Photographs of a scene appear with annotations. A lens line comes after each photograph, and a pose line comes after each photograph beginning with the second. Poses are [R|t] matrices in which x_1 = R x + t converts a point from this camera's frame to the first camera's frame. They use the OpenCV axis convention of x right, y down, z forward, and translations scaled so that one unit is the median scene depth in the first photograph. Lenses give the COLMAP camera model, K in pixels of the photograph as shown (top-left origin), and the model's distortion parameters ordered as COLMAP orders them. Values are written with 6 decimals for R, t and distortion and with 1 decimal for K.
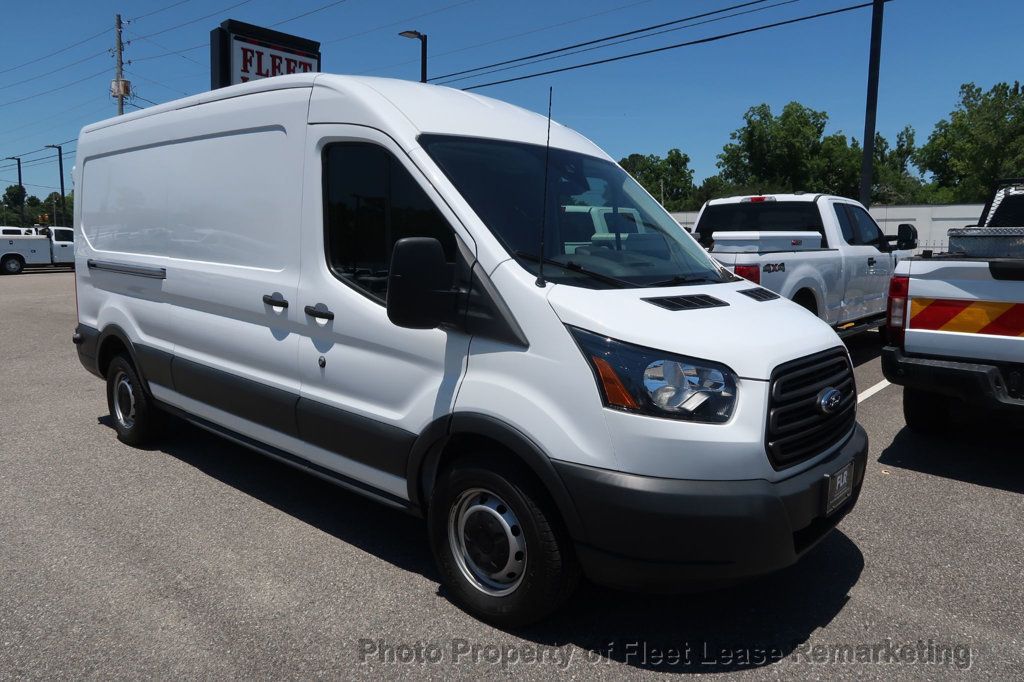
lens RADIAL K [[709.7, 0, 508.1], [0, 709.7, 337.0], [0, 0, 1]] dist [-0.013433, 0.001652]
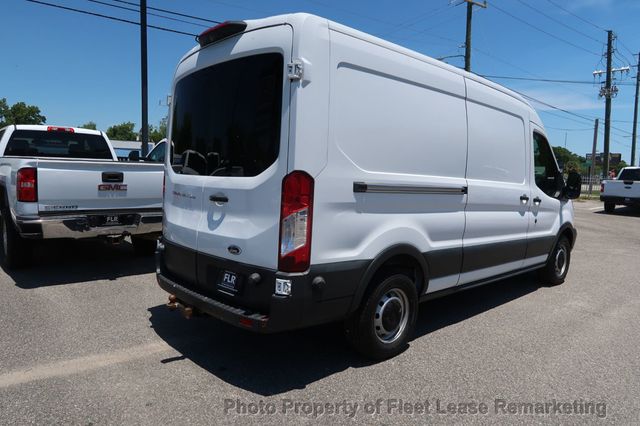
lens RADIAL K [[443.5, 0, 317.6], [0, 443.5, 210.5], [0, 0, 1]] dist [-0.013433, 0.001652]
pose [[0.062181, -0.088285, 0.994153, -1.770946], [0.096767, 0.991921, 0.082034, -0.191692], [-0.993363, 0.091100, 0.070222, 1.582852]]
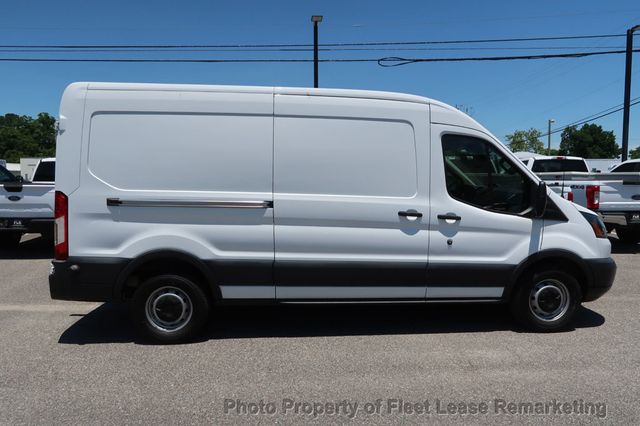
lens RADIAL K [[443.5, 0, 317.6], [0, 443.5, 210.5], [0, 0, 1]] dist [-0.013433, 0.001652]
pose [[0.674590, -0.053492, 0.736252, -1.390501], [0.096910, 0.995157, -0.016491, -0.066806], [-0.731804, 0.082475, 0.676506, 0.409436]]
